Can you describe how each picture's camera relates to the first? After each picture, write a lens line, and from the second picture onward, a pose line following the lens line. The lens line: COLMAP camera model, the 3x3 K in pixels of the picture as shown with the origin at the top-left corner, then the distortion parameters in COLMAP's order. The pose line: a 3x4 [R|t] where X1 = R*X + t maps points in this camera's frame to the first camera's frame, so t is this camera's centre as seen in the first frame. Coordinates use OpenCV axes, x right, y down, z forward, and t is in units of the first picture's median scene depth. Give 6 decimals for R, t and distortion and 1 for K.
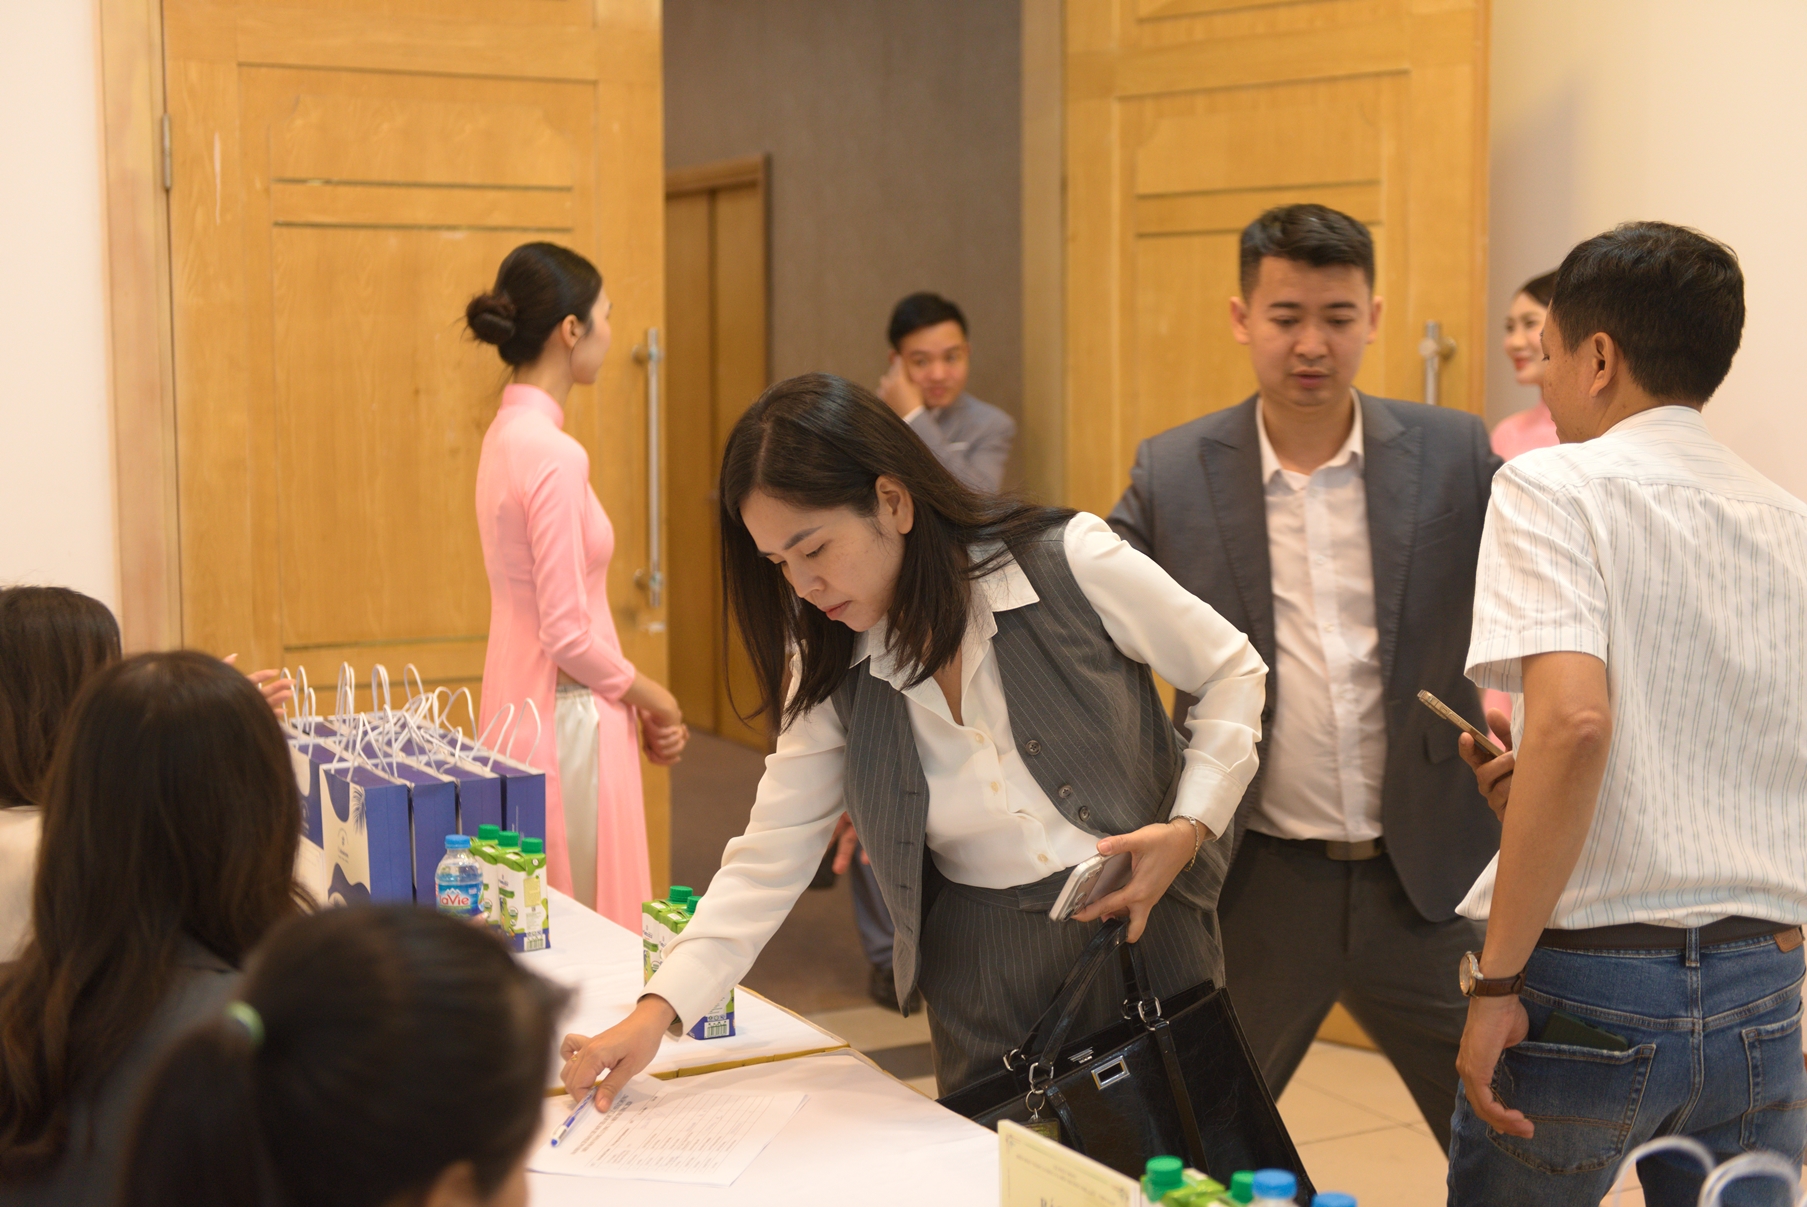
lens RADIAL K [[2608.2, 0, 903.5], [0, 2608.2, 603.5], [0, 0, 1]] dist [0.014315, 0.106377]
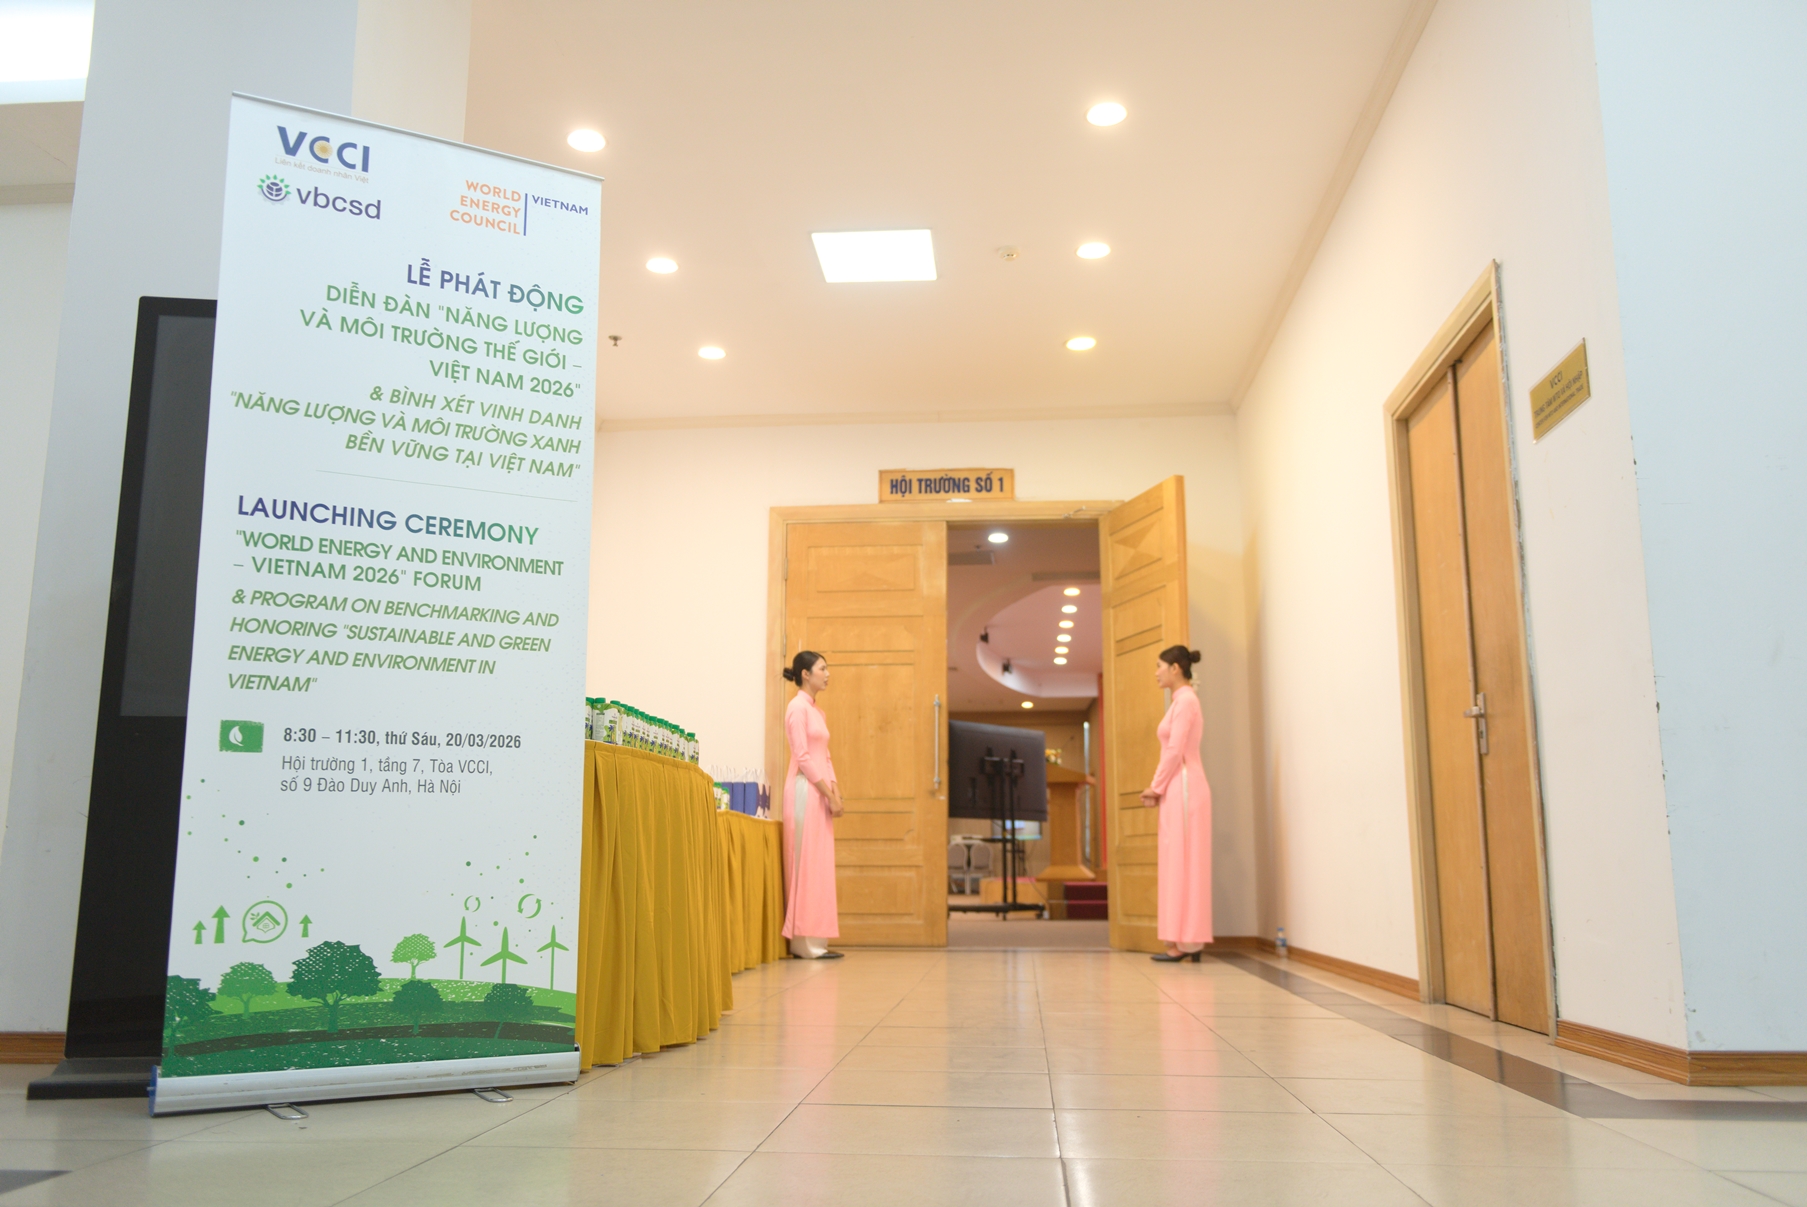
lens RADIAL K [[1498.0, 0, 903.5], [0, 1498.0, 603.5], [0, 0, 1]] dist [-0.002425, -0.000126]
pose [[0.838820, -0.091465, -0.536671, 0.850268], [-0.052070, 0.967787, -0.246326, 0.230892], [0.541914, 0.234567, 0.807036, -0.449783]]
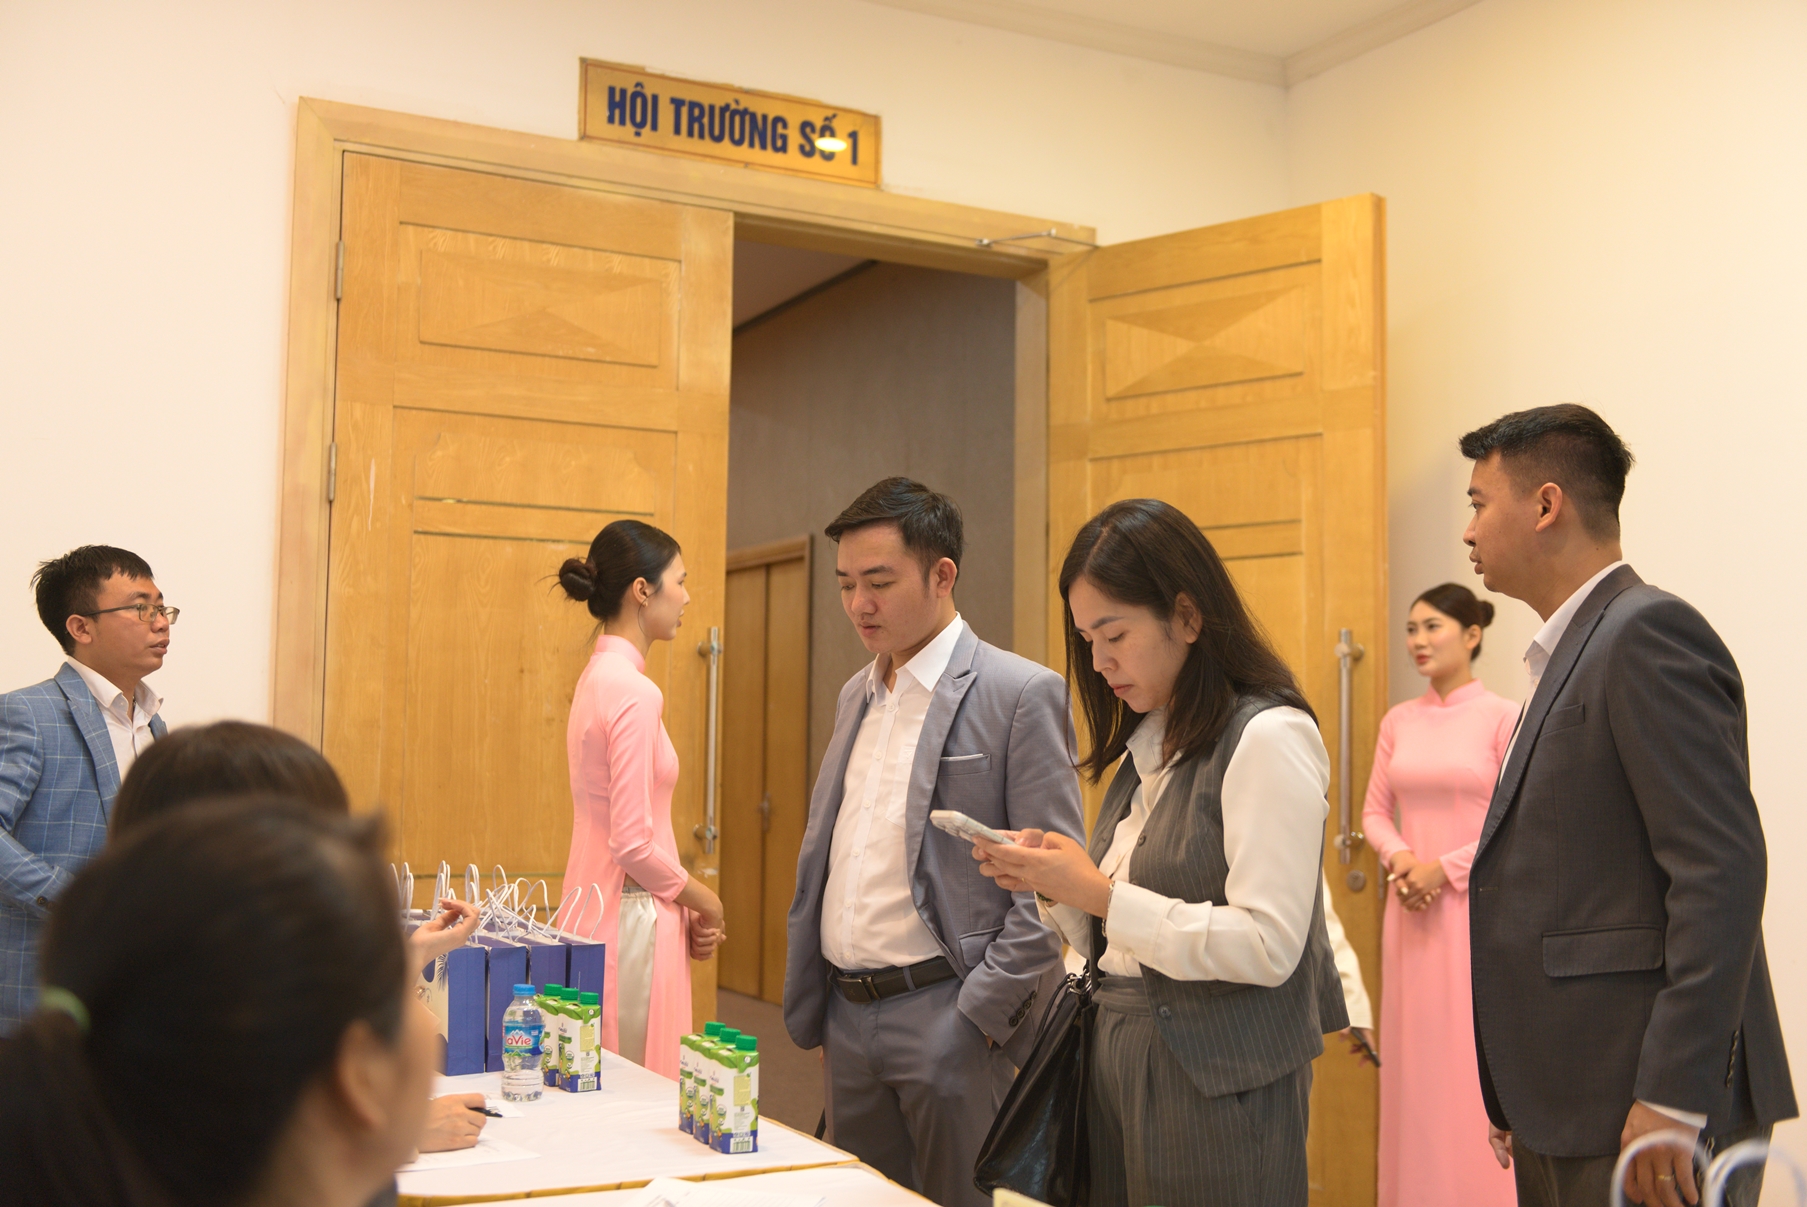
lens RADIAL K [[2003.3, 0, 903.5], [0, 2003.3, 603.5], [0, 0, 1]] dist [0.004900, 0.025129]
pose [[0.999794, 0.019154, -0.006739, -0.000269], [-0.020014, 0.985633, -0.167710, 0.044353], [0.003430, 0.167810, 0.985813, 0.063744]]
